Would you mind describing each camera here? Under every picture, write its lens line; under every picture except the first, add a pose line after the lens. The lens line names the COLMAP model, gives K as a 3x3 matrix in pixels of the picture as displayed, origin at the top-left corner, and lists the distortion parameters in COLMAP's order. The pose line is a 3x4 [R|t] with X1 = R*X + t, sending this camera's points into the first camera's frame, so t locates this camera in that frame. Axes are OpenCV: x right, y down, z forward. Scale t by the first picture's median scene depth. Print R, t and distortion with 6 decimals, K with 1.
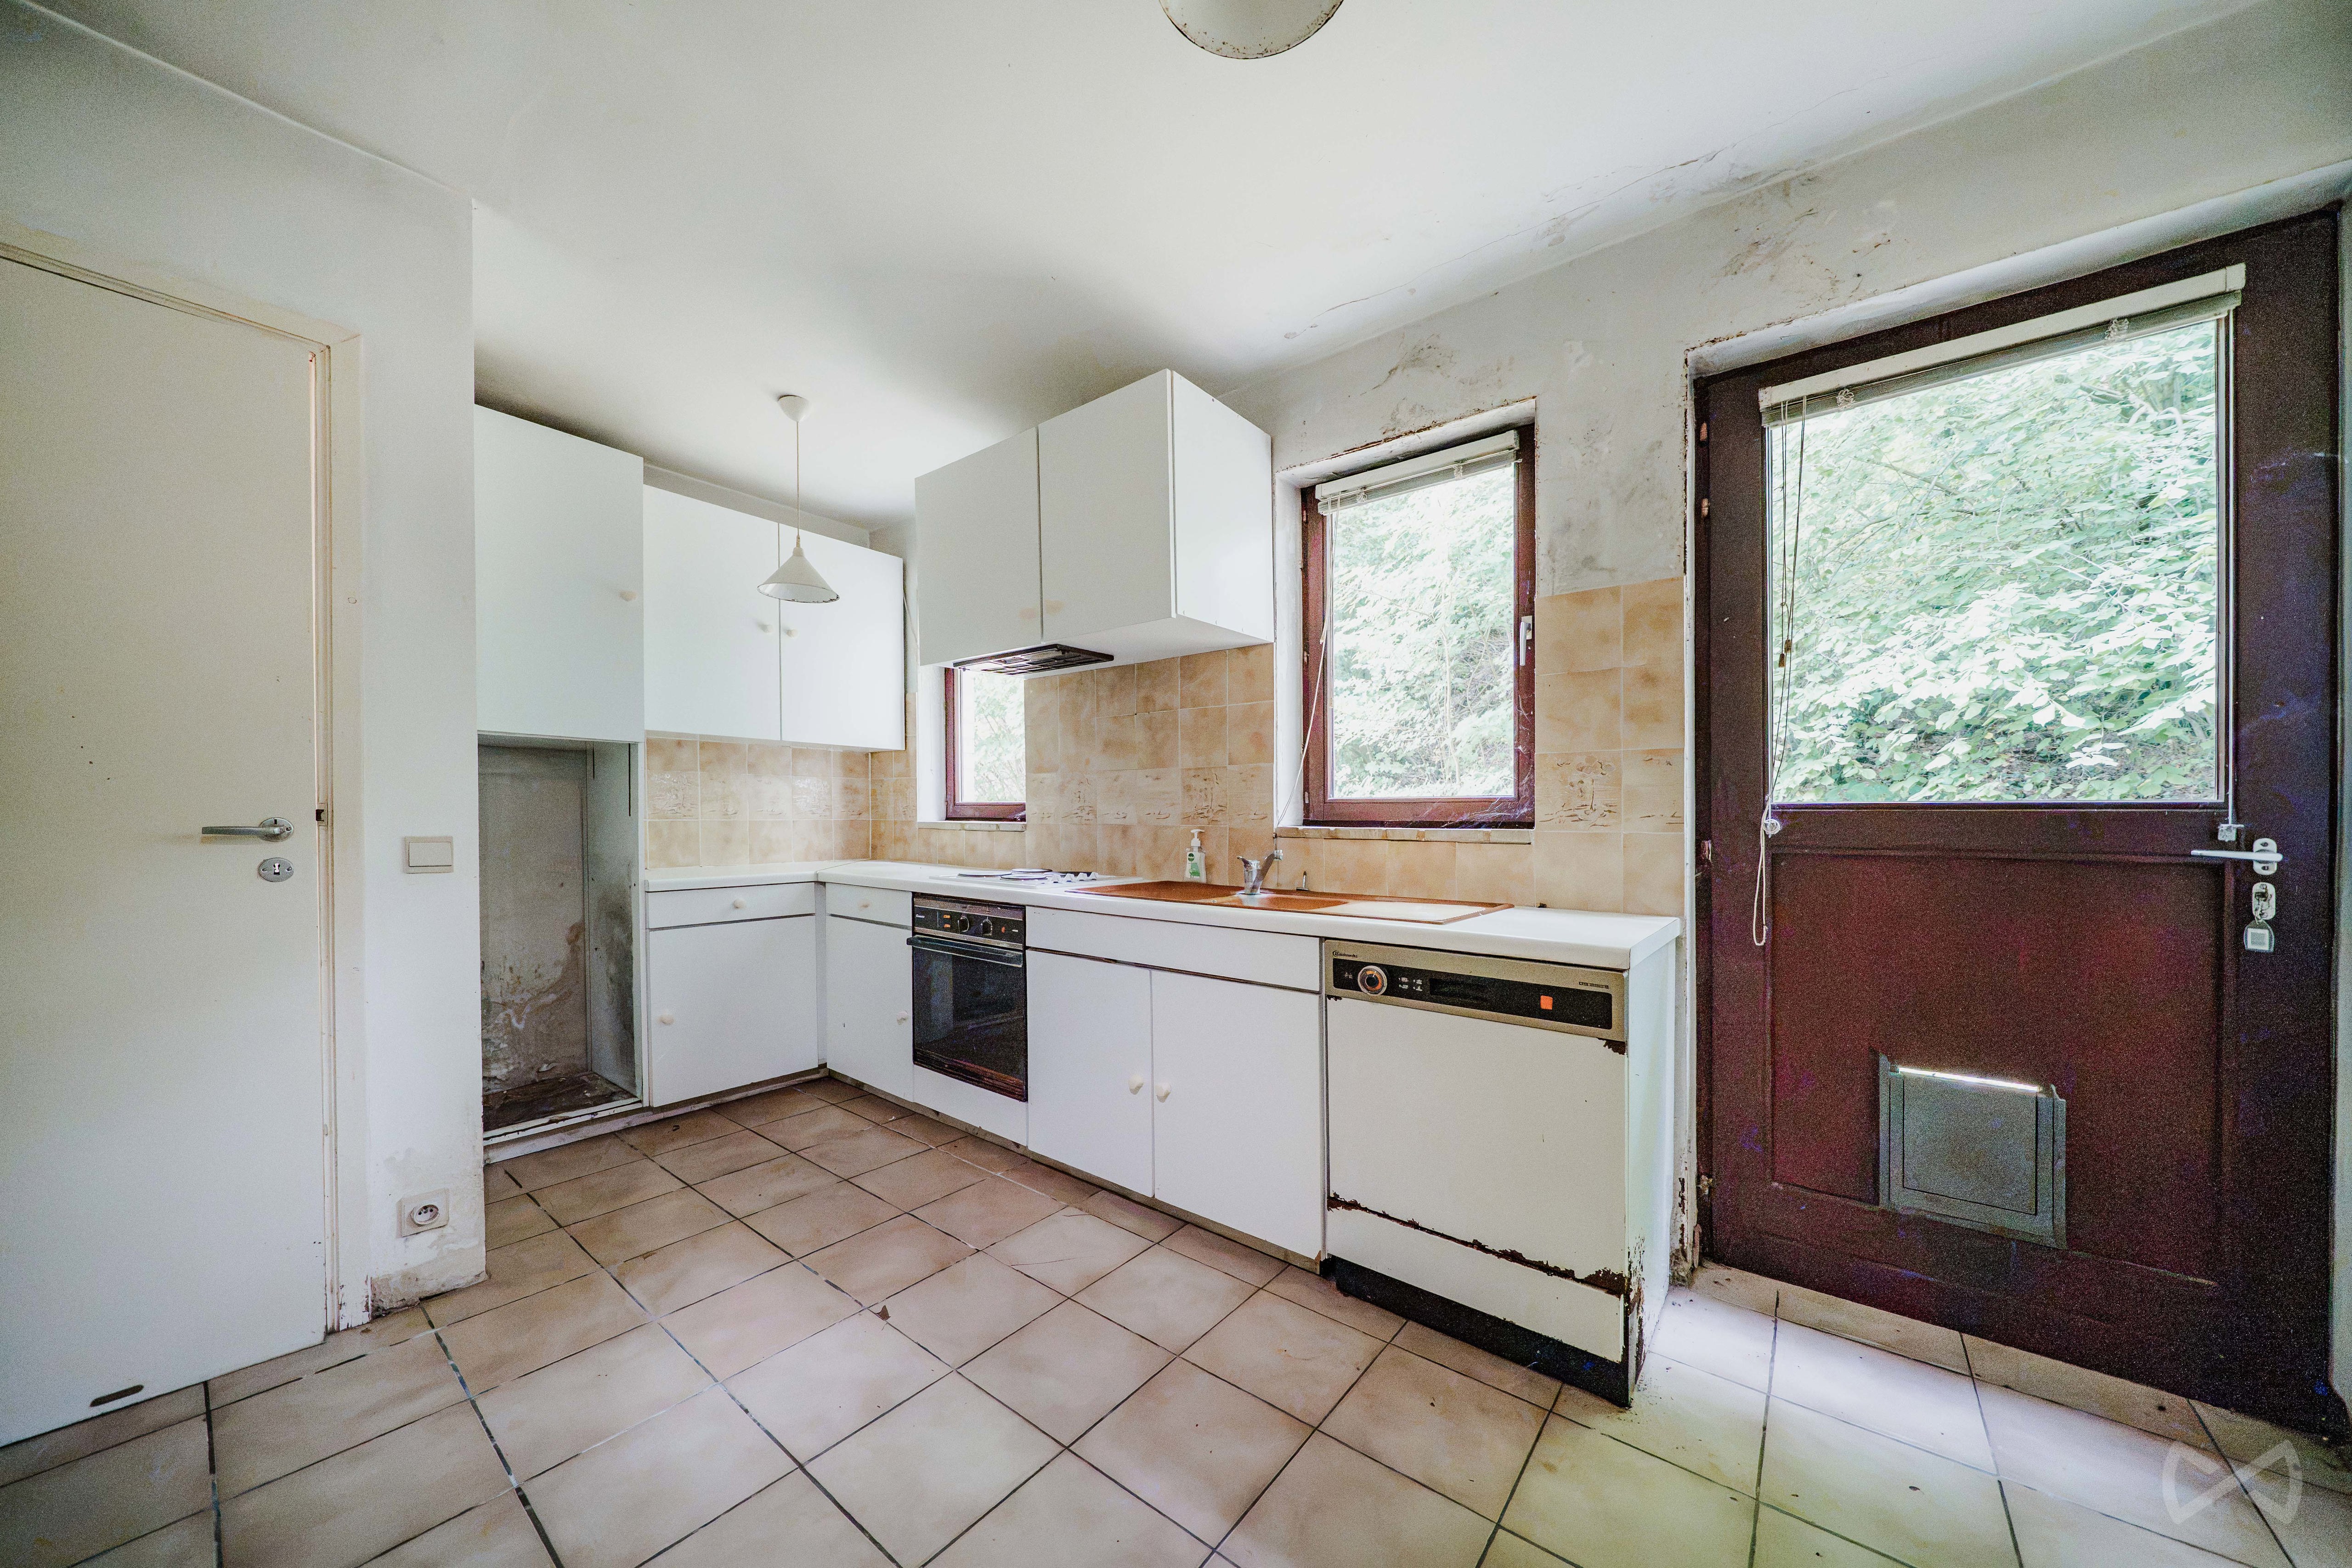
lens RADIAL K [[826.7, 0, 1129.4], [0, 826.7, 838.1], [0, 0, 1]] dist [-0.001202, -0.000176]
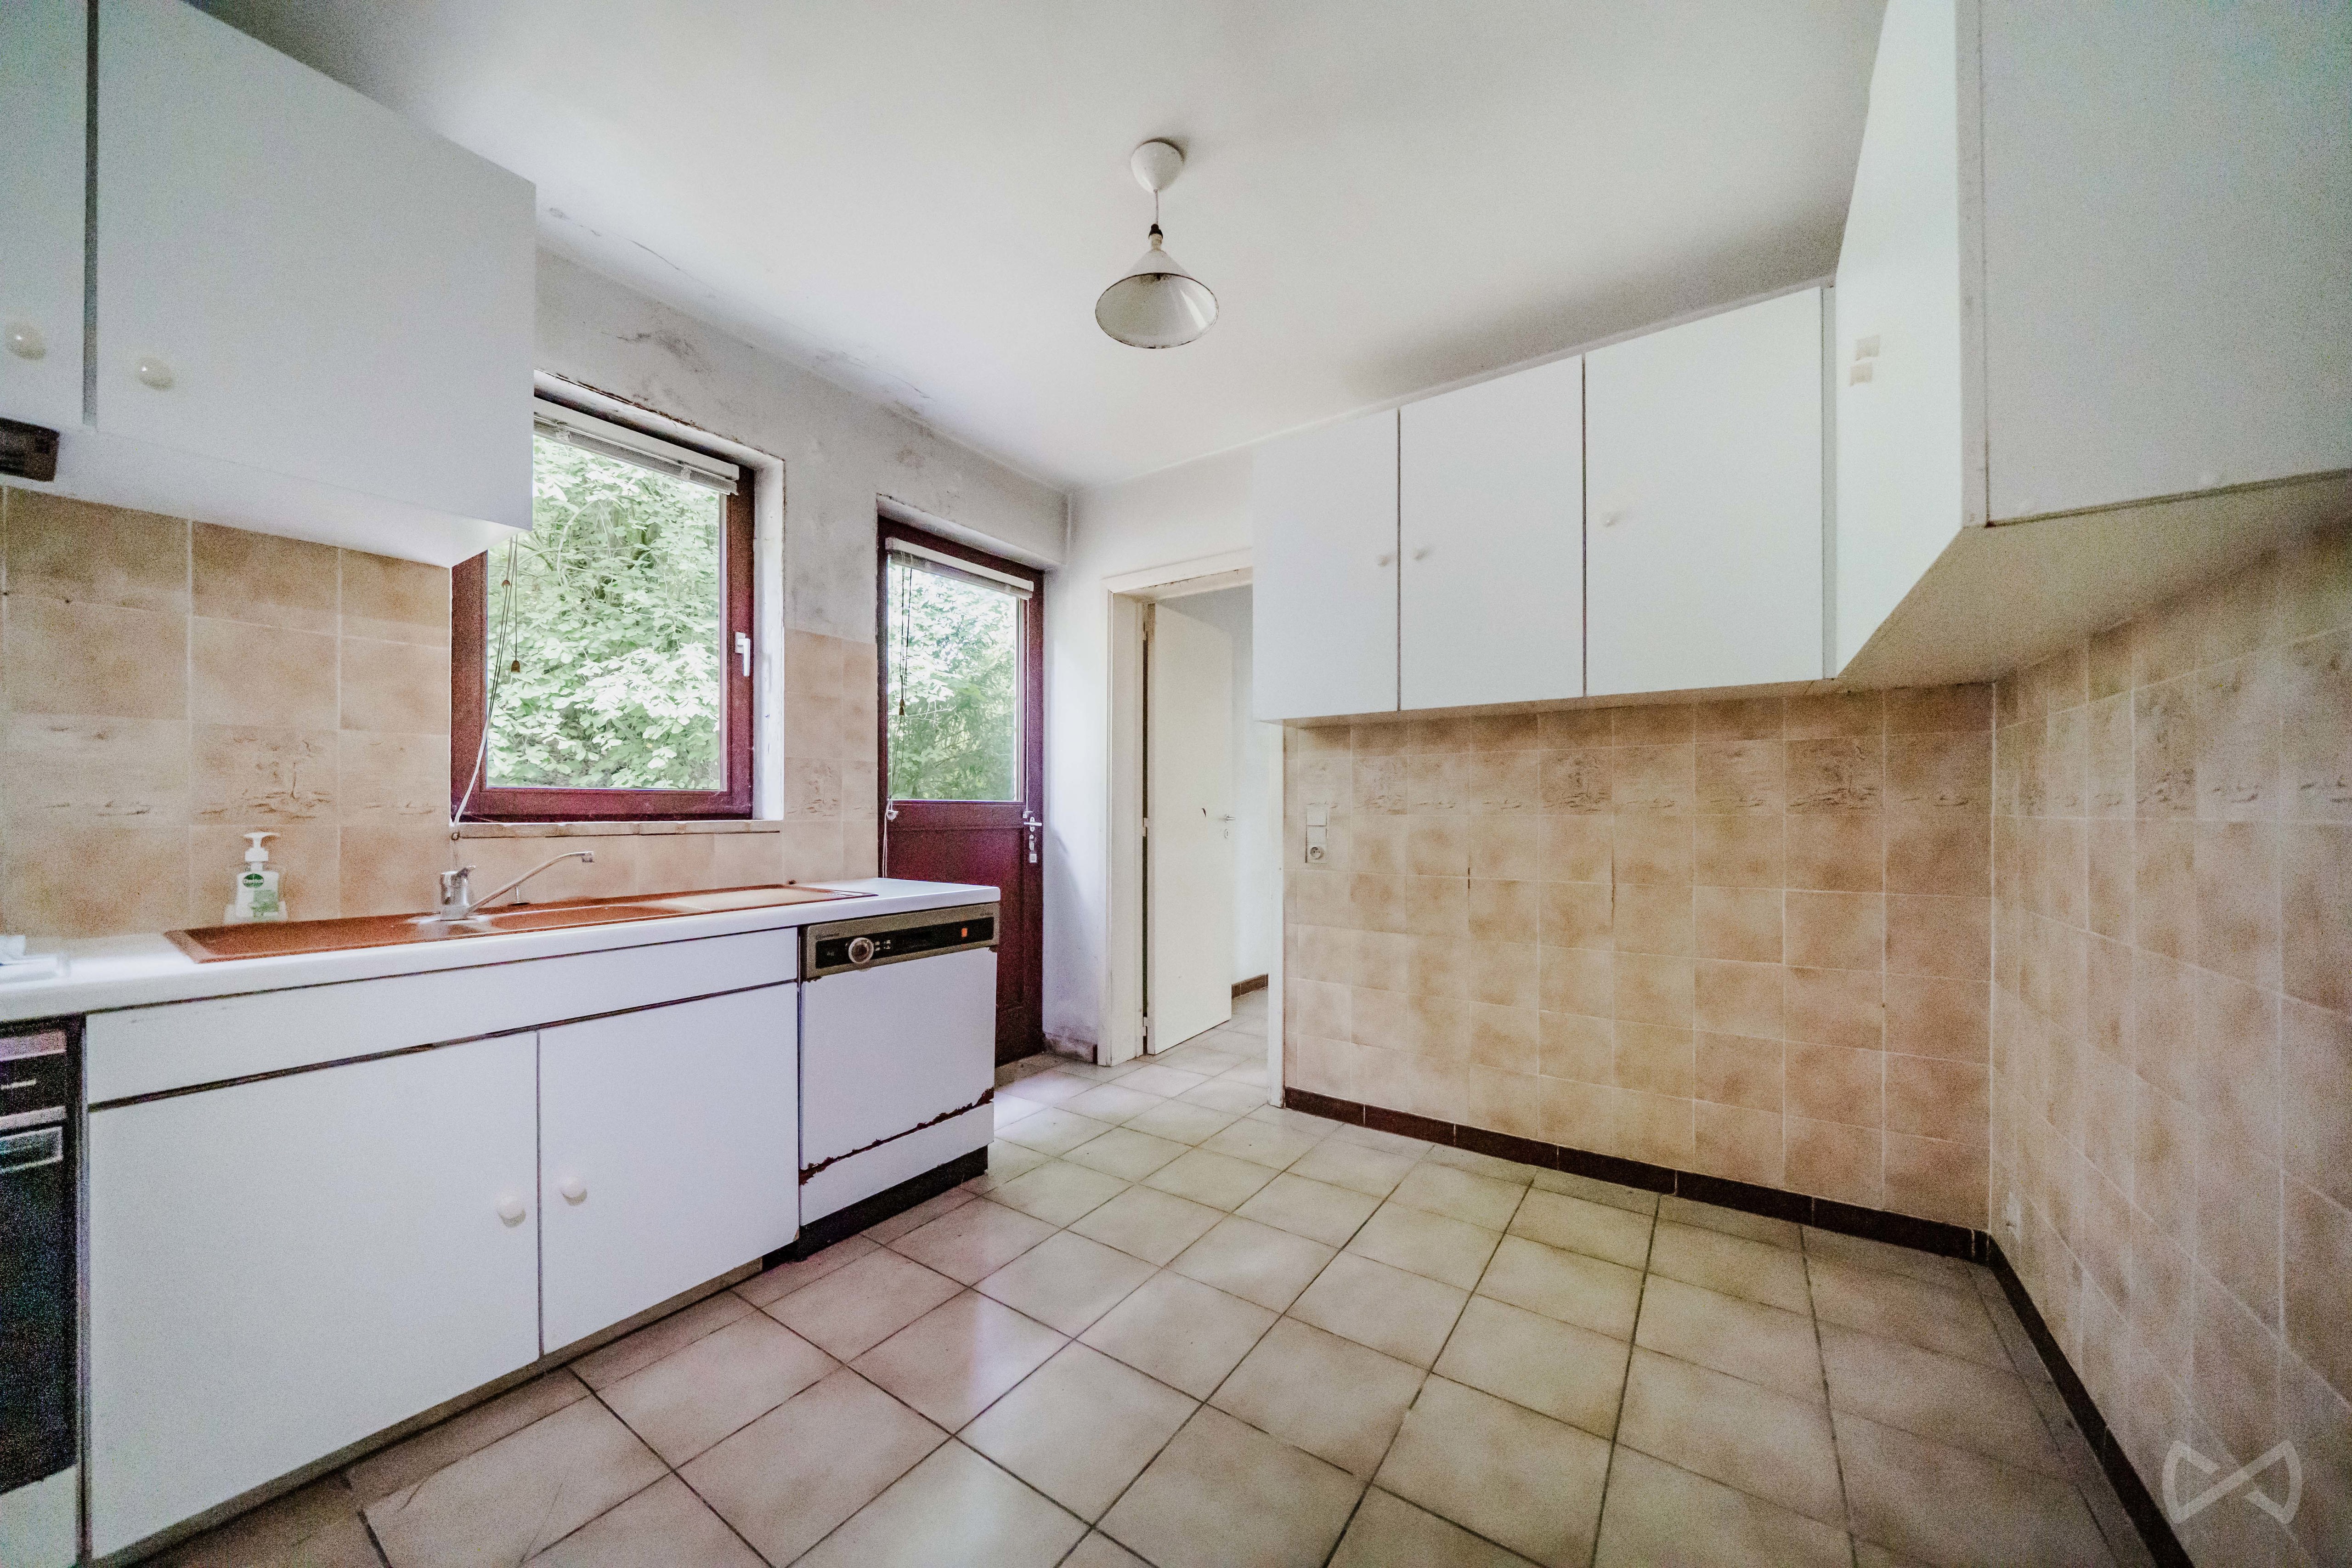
lens RADIAL K [[809.9, 0, 1178.3], [0, 809.9, 816.7], [0, 0, 1]] dist [0.000128, 0.000042]
pose [[-0.093500, -0.015911, 0.995492, -0.779503], [0.024718, 0.999527, 0.018297, -0.023121], [-0.995312, 0.026318, -0.093062, 0.577727]]
